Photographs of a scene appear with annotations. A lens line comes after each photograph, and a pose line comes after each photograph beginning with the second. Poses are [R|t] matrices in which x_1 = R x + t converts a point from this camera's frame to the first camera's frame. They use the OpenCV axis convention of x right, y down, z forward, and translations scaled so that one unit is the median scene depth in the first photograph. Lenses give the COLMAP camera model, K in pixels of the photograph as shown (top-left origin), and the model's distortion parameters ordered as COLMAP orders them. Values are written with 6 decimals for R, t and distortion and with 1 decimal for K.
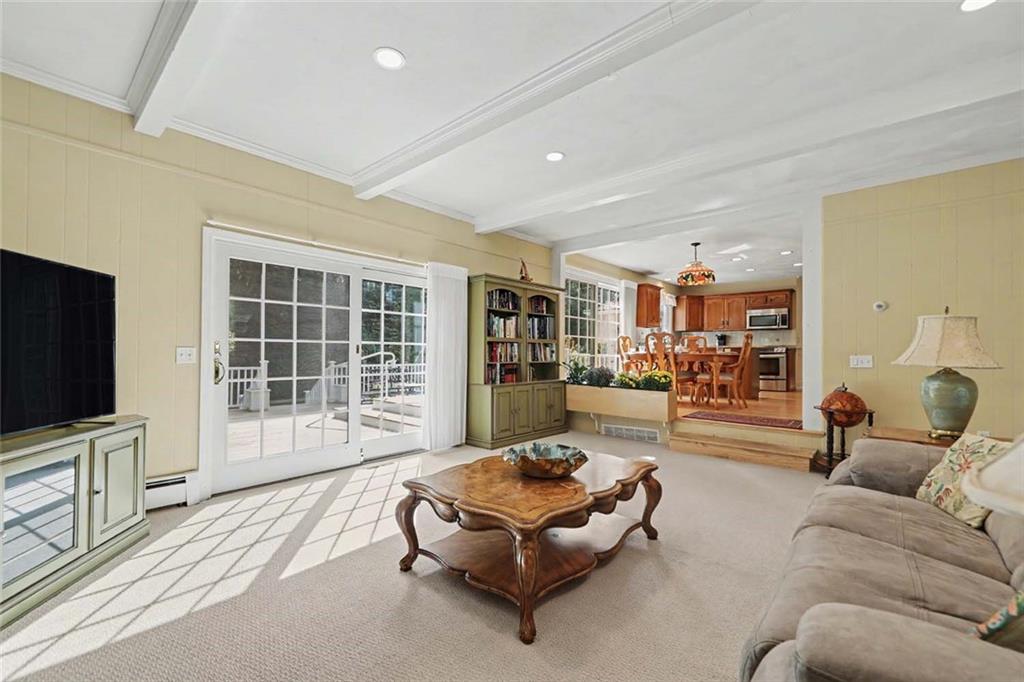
lens RADIAL K [[424.2, 0, 511.4], [0, 424.2, 349.6], [0, 0, 1]] dist [-0.000222, 0.000218]
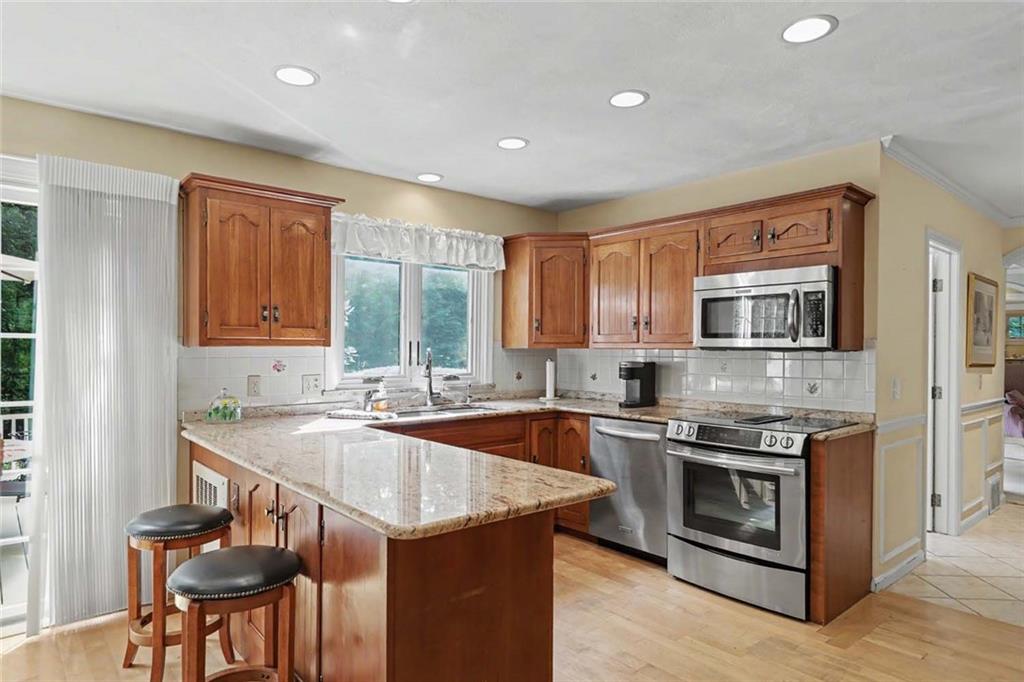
lens RADIAL K [[606.0, 0, 511.9], [0, 606.0, 346.1], [0, 0, 1]] dist [0.000992, -0.000049]
pose [[0.989386, -0.006695, -0.145158, 0.498923], [0.007352, 0.999965, 0.003994, -0.051702], [0.145126, -0.005019, 0.989400, 0.602338]]
